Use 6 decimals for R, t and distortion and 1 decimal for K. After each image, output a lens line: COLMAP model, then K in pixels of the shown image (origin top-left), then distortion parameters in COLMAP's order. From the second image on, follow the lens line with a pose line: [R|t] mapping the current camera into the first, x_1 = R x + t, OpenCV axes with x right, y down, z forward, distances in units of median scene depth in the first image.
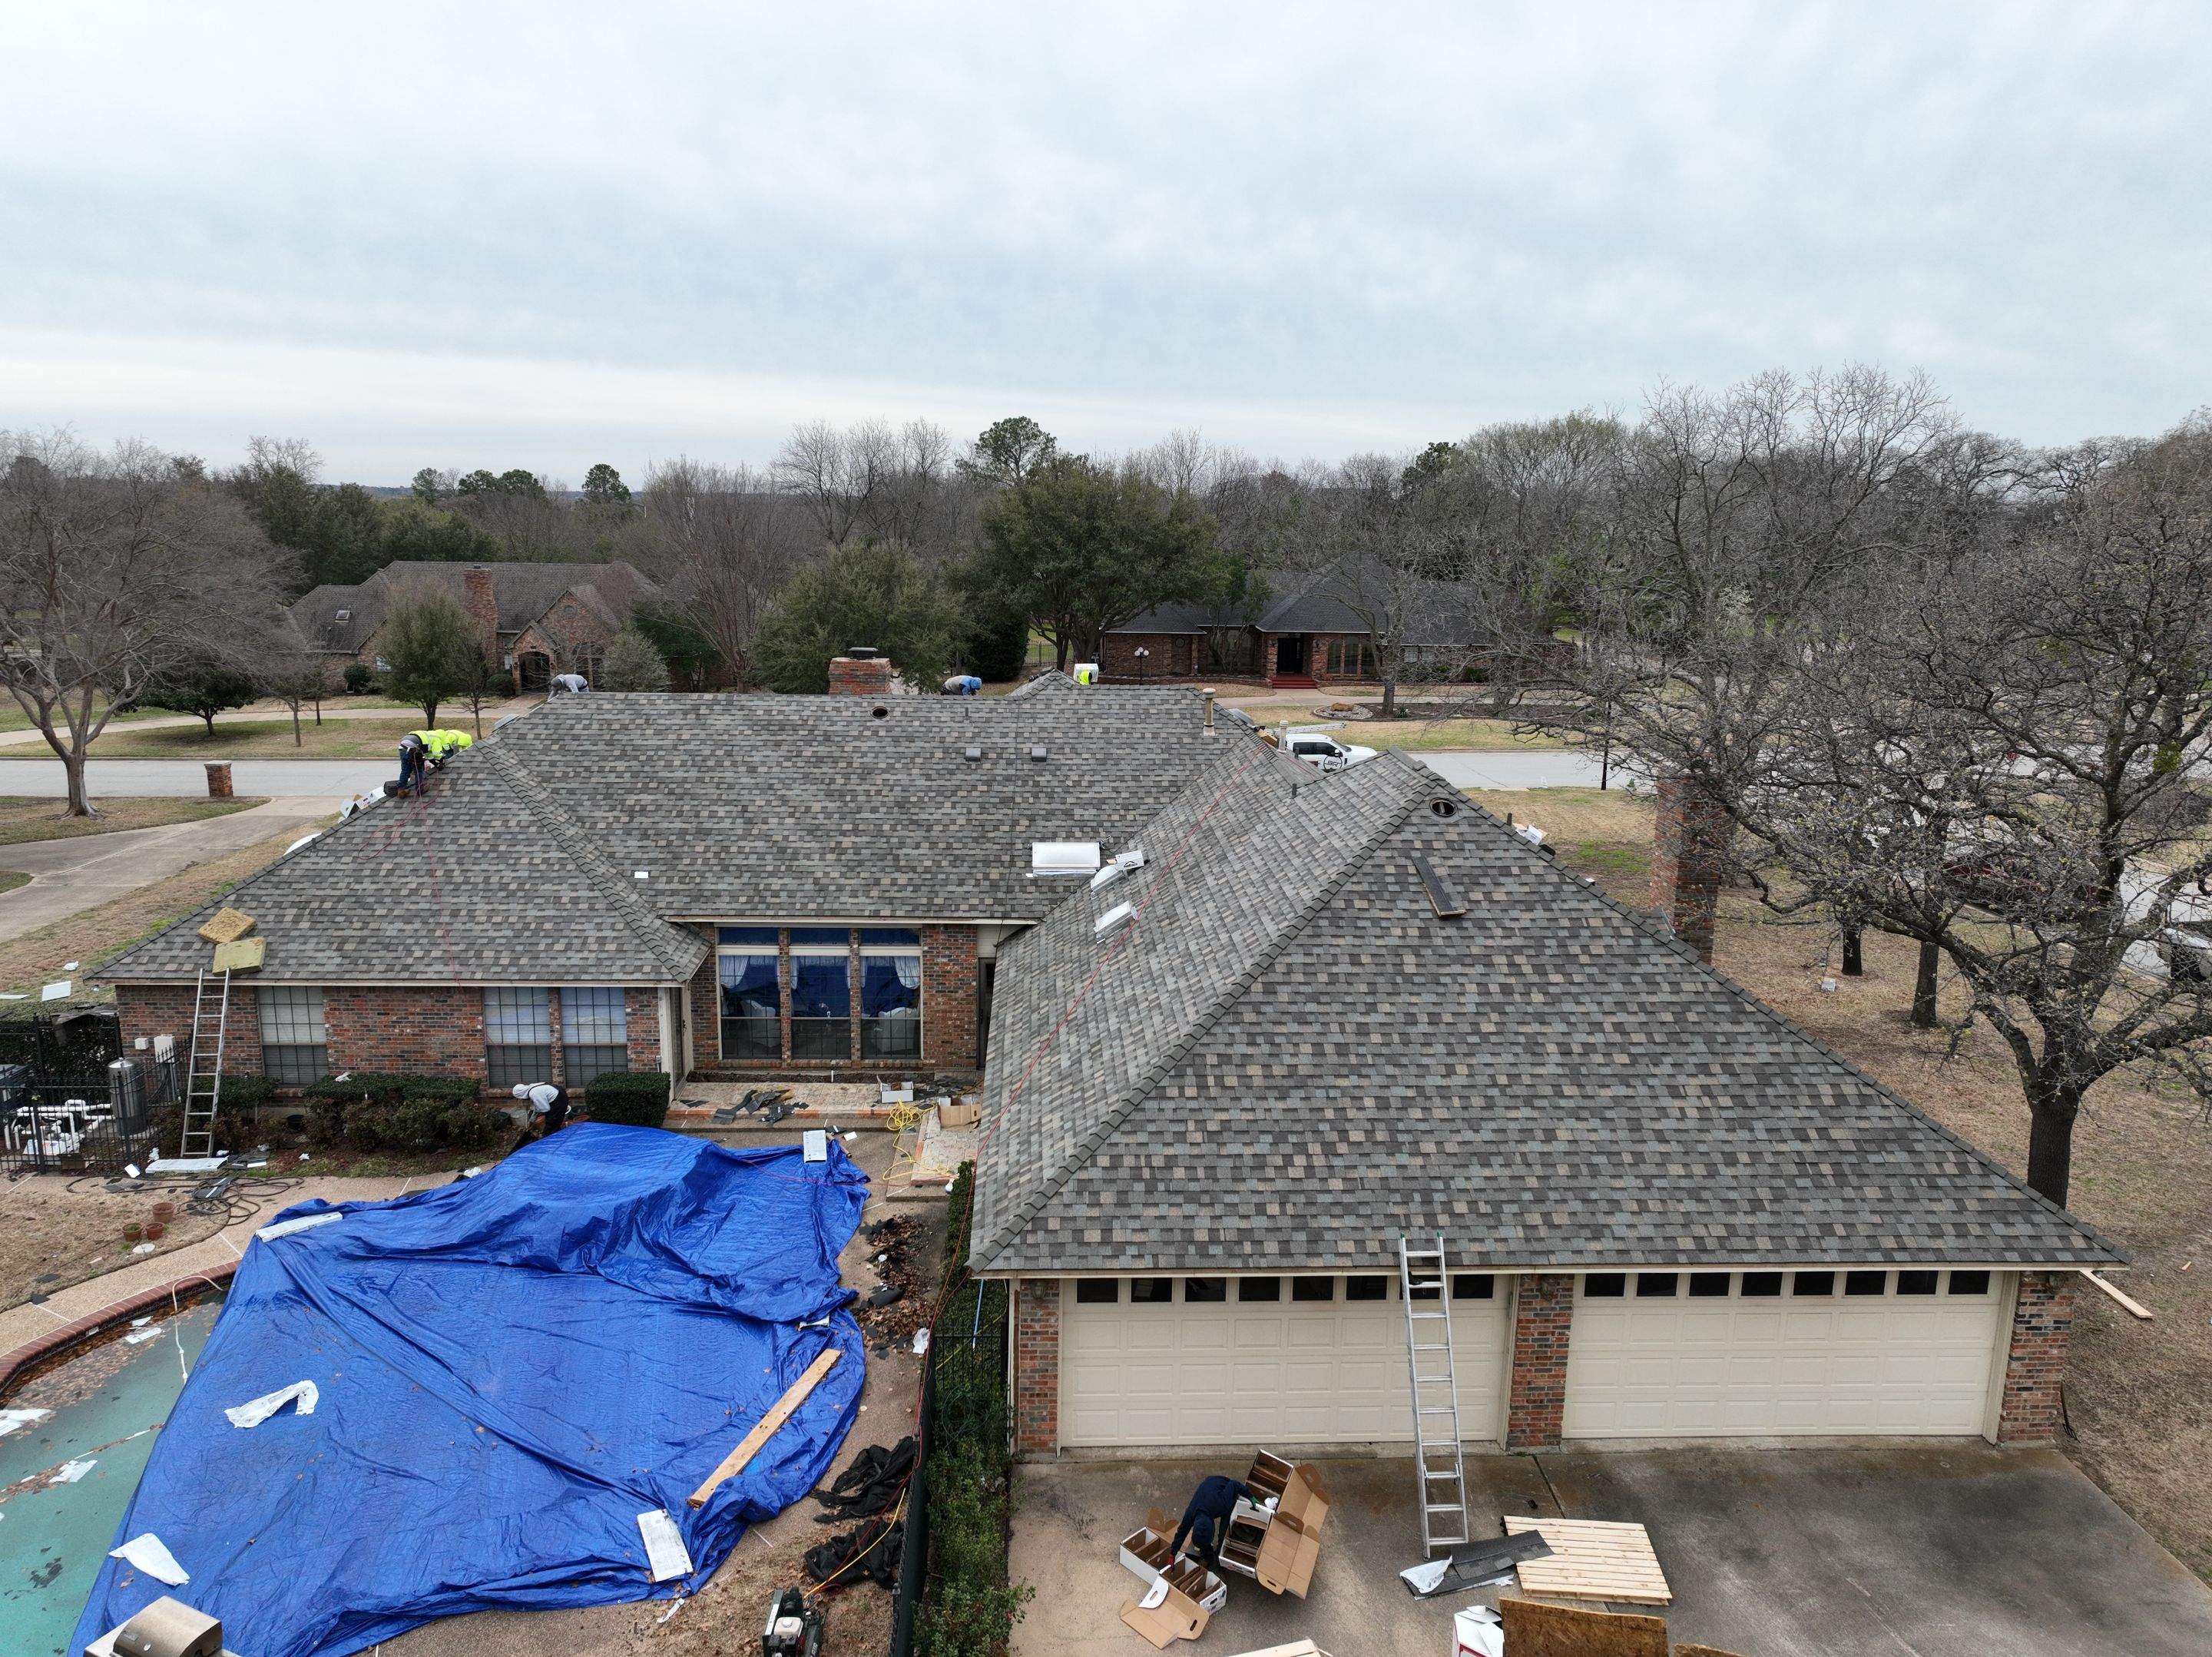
lens RADIAL K [[1559.6, 0, 1107.4], [0, 1559.6, 831.1], [0, 0, 1]] dist [-0.004025, 0.021331]
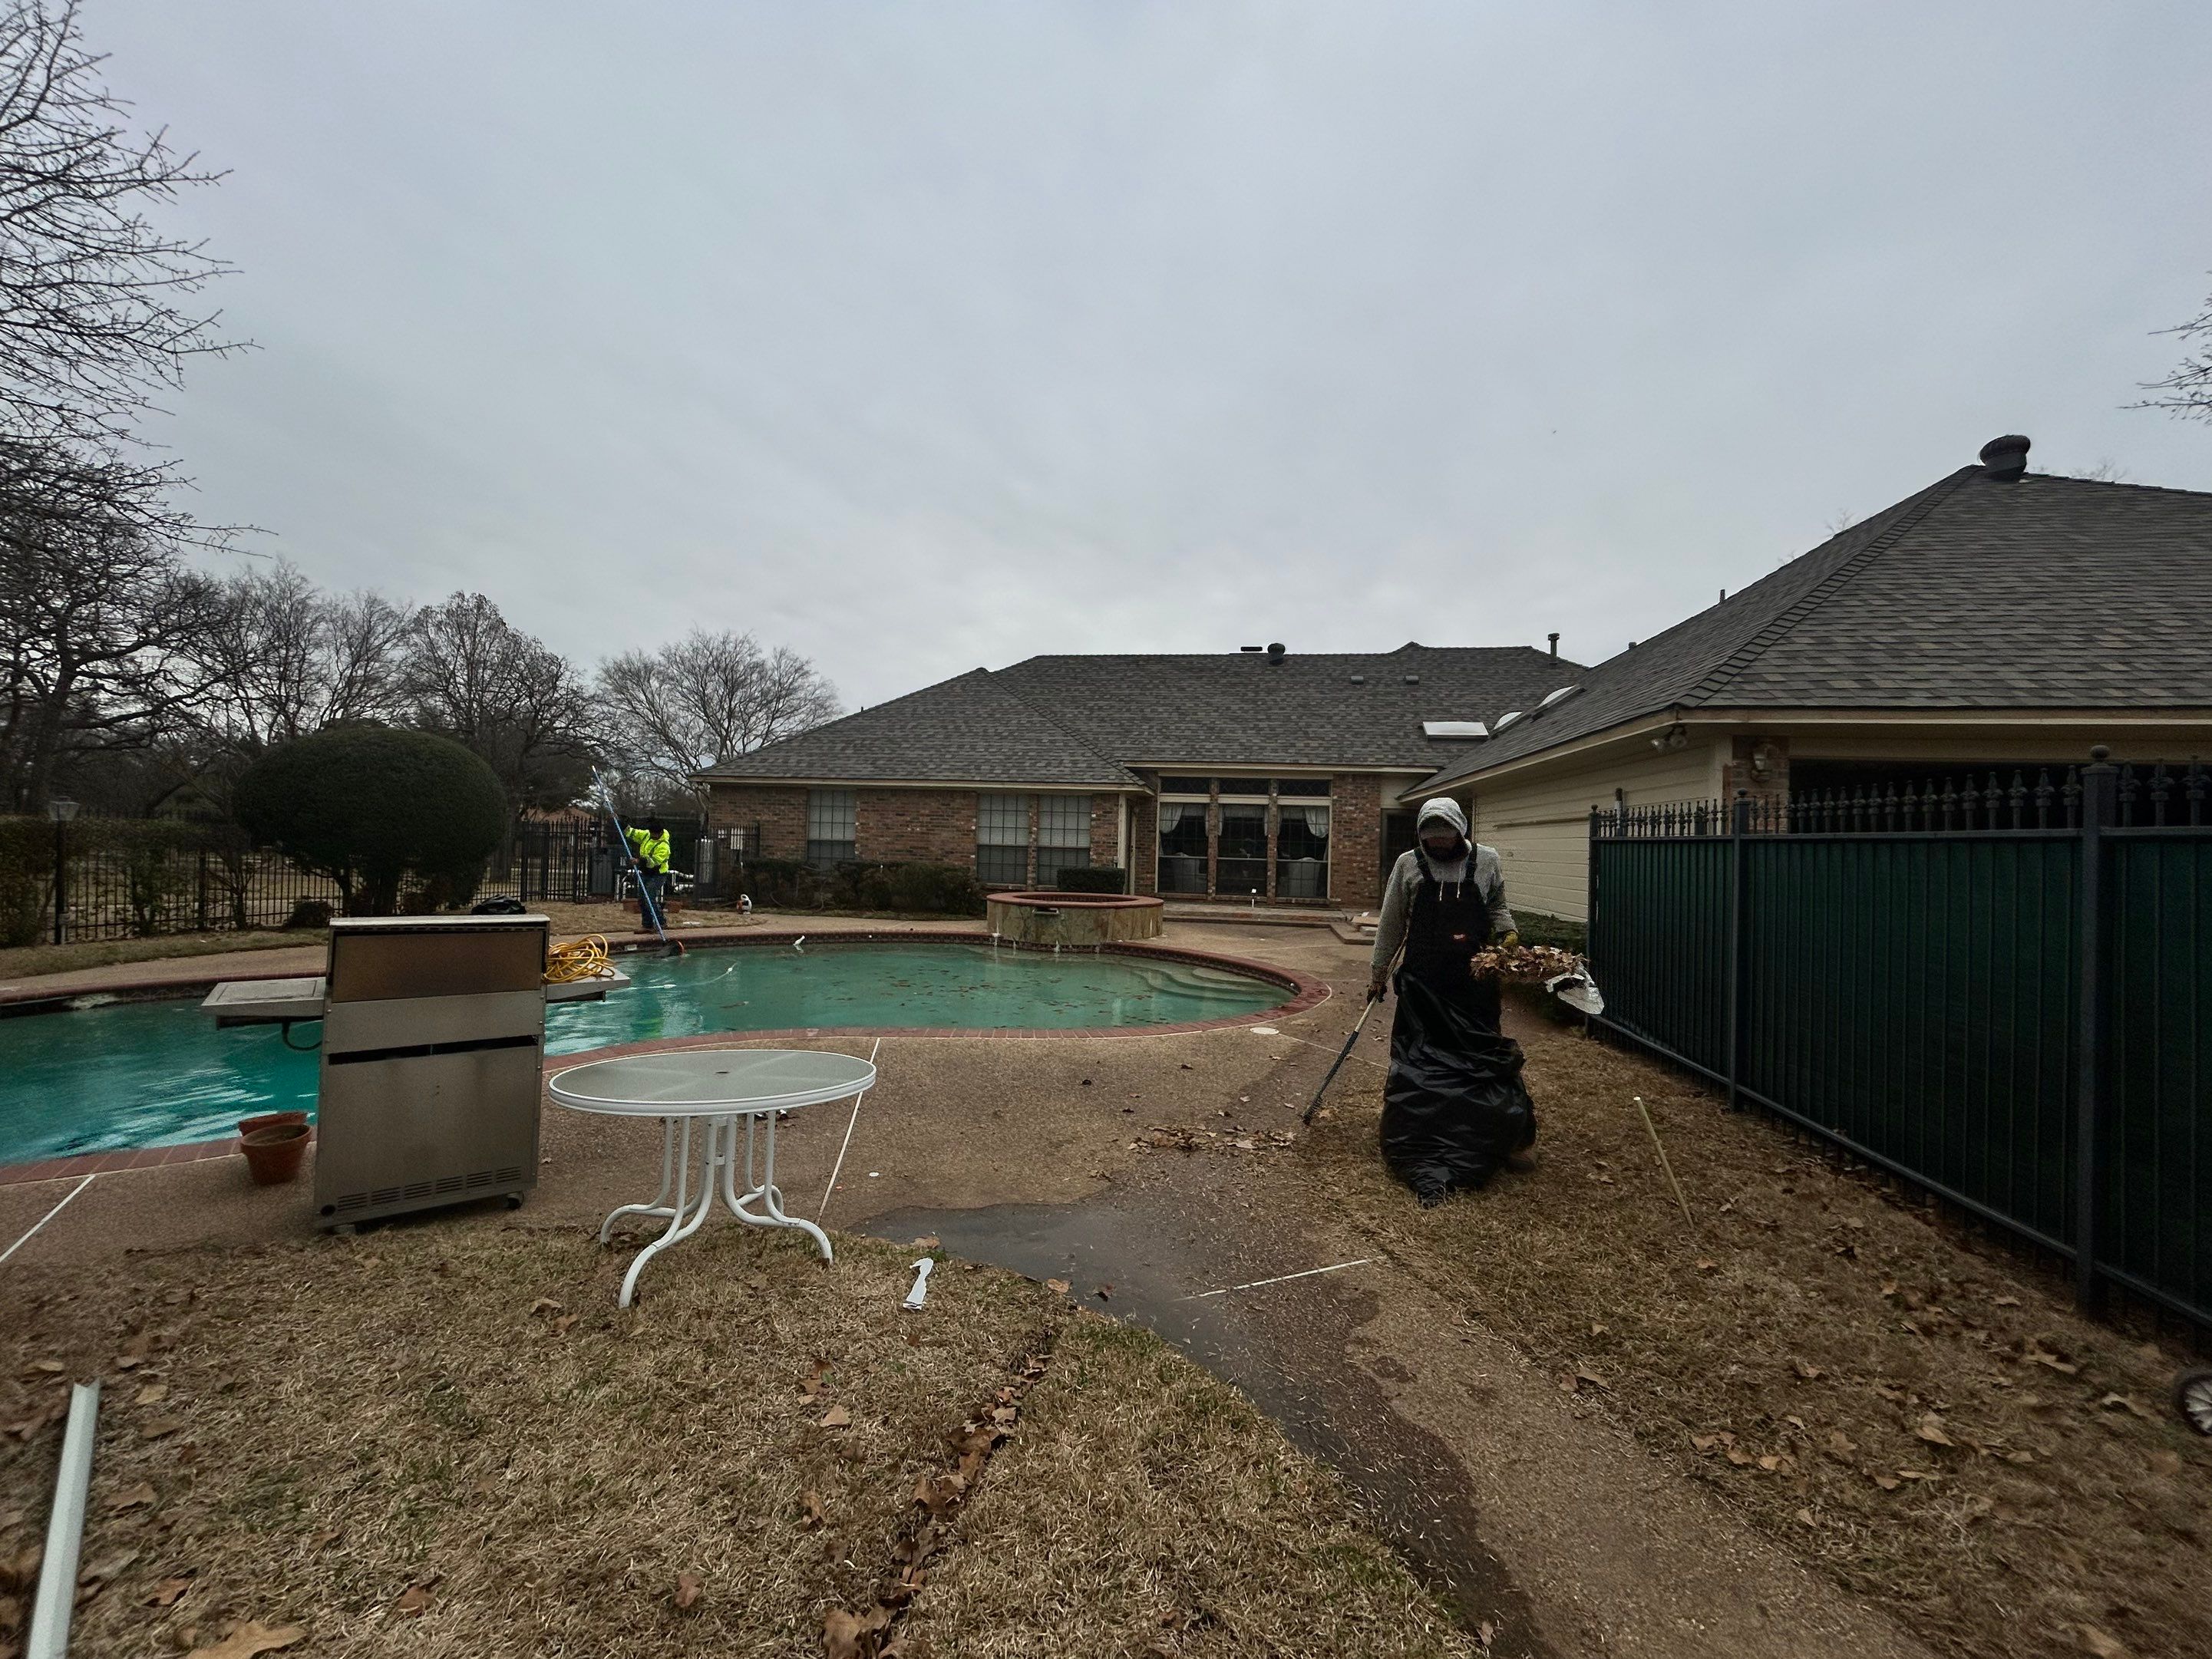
lens RADIAL K [[896.5, 0, 1104.5], [0, 896.5, 832.5], [0, 0, 1]] dist [0.007754, -0.002844]
pose [[0.980110, 0.007323, -0.198319, -0.150976], [-0.050961, 0.975096, -0.215850, 0.251925], [0.191800, 0.221663, 0.956074, 0.325380]]
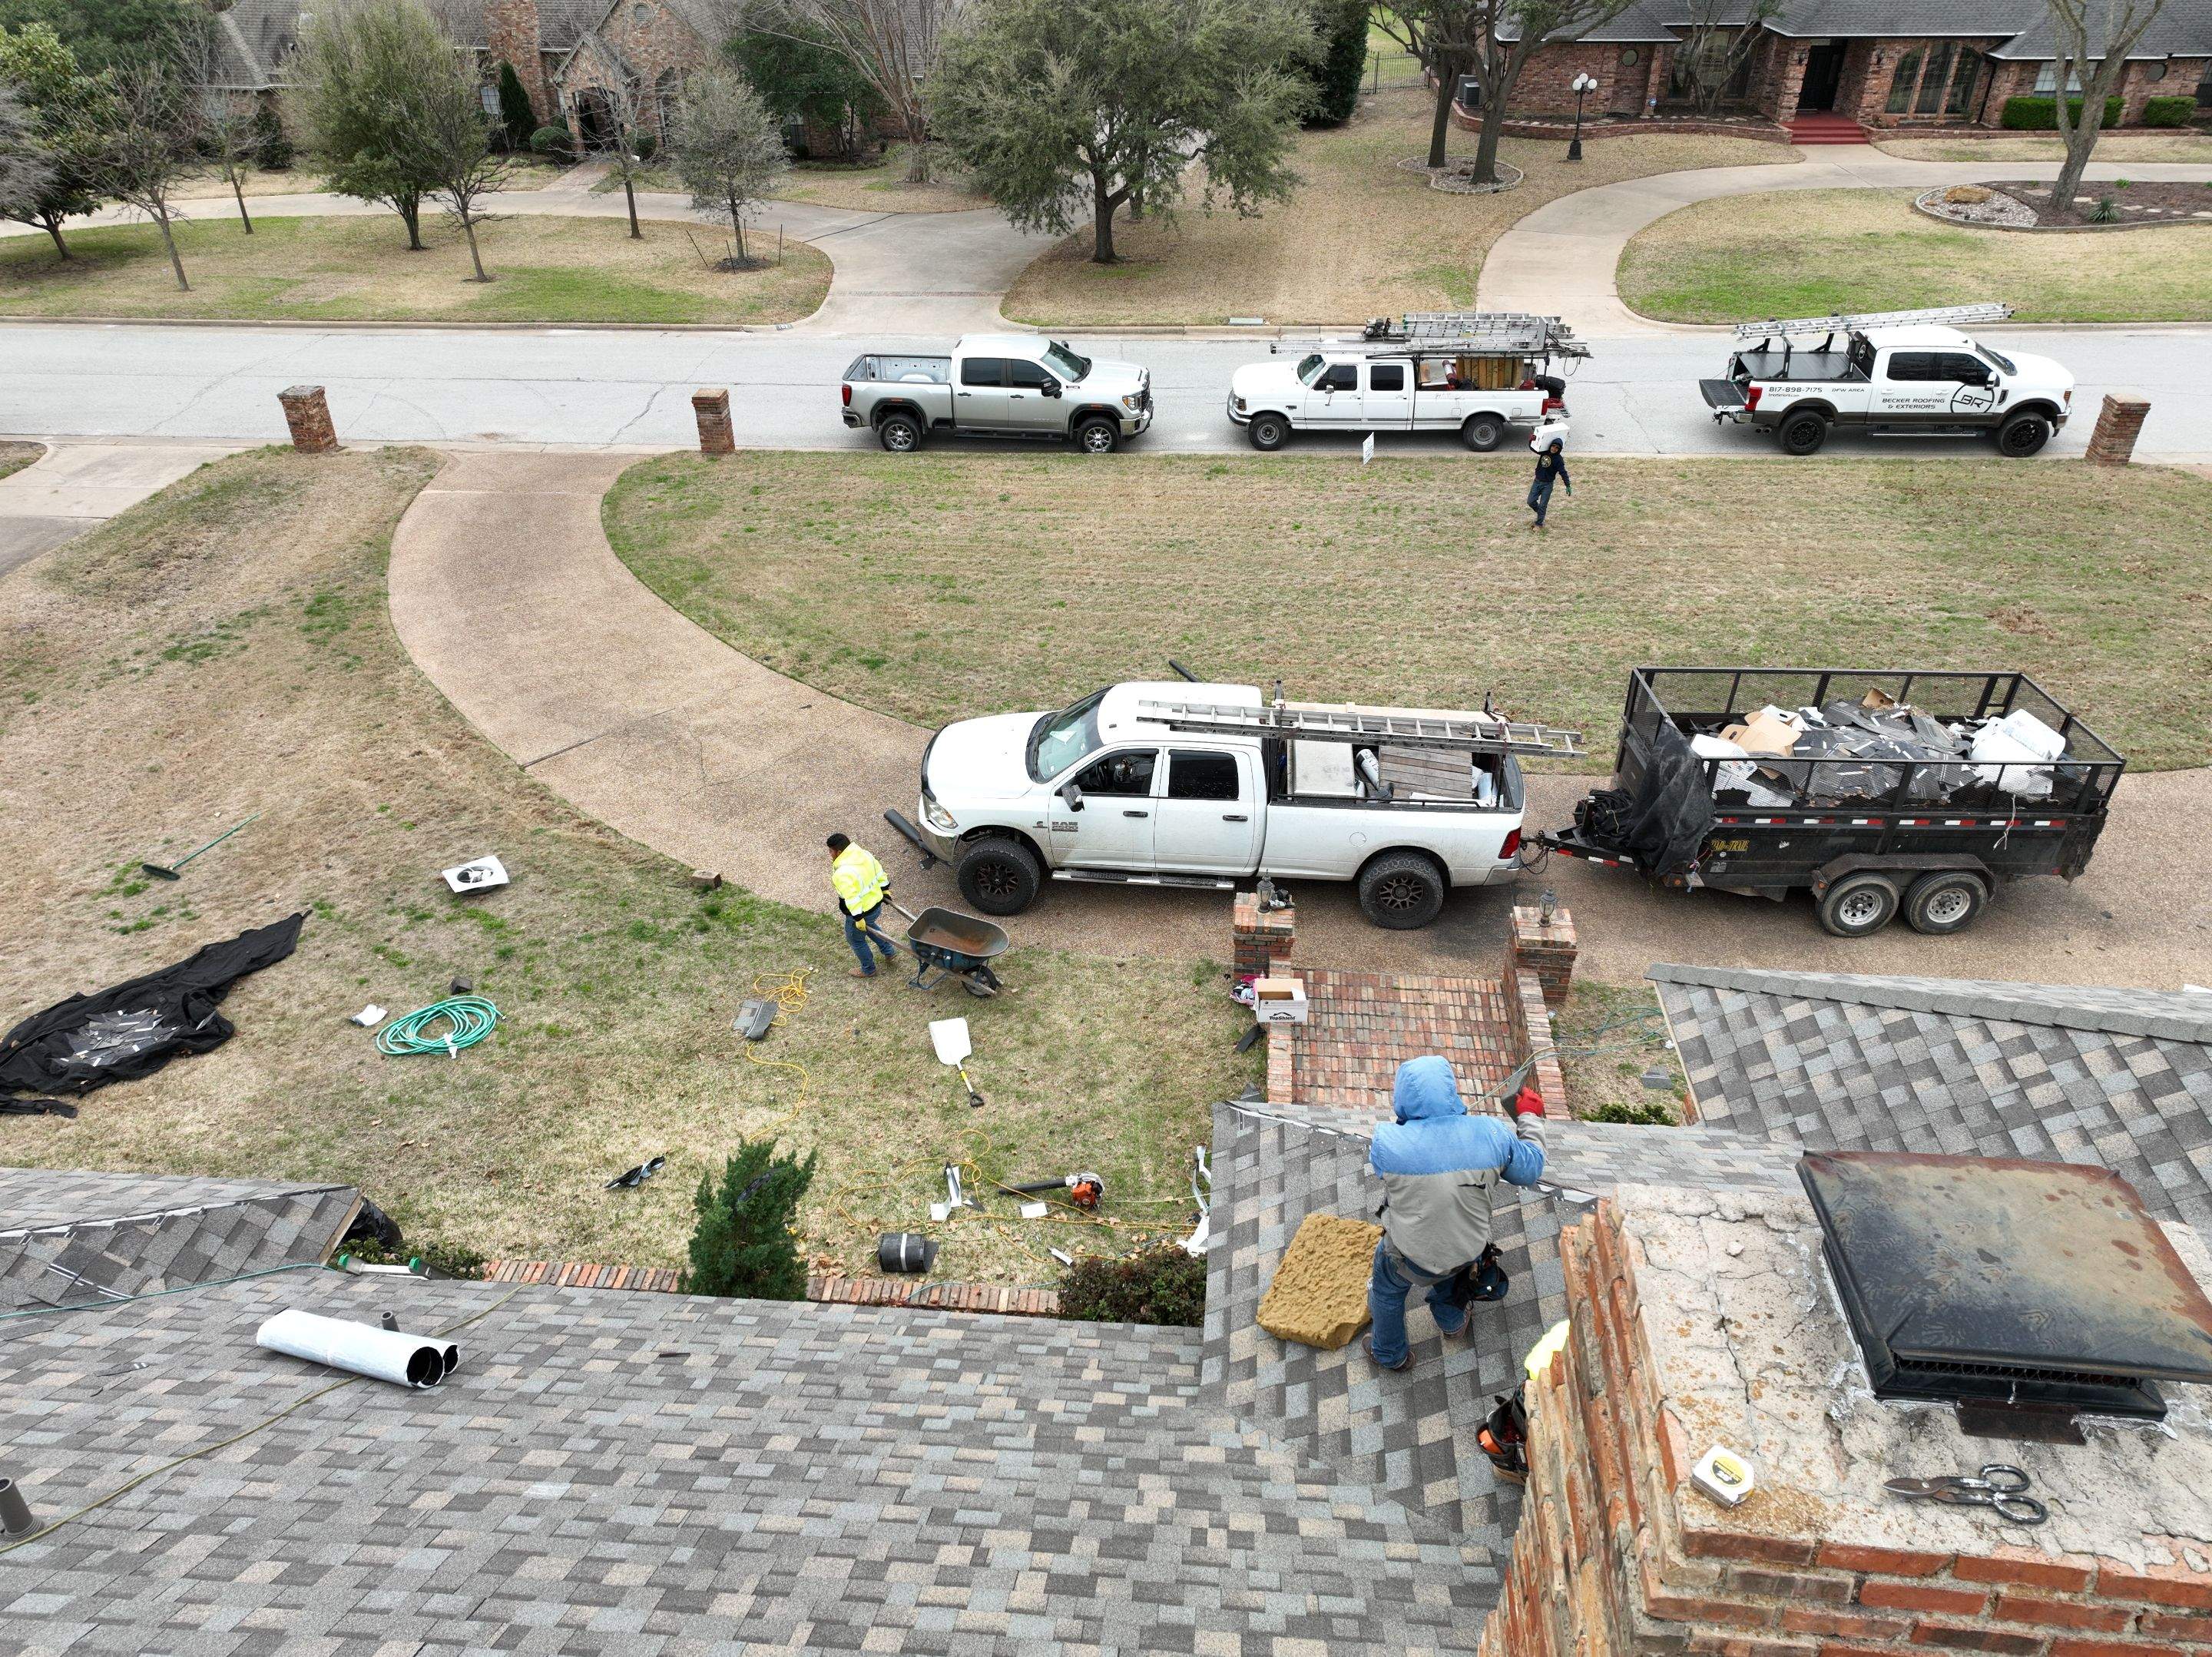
lens RADIAL K [[1559.6, 0, 1110.3], [0, 1559.6, 824.6], [0, 0, 1]] dist [-0.004025, 0.021331]
pose [[0.991896, 0.049943, -0.116824, -0.235549], [-0.005216, 0.934730, 0.355320, -0.201185], [0.126944, -0.351831, 0.927416, 1.101901]]
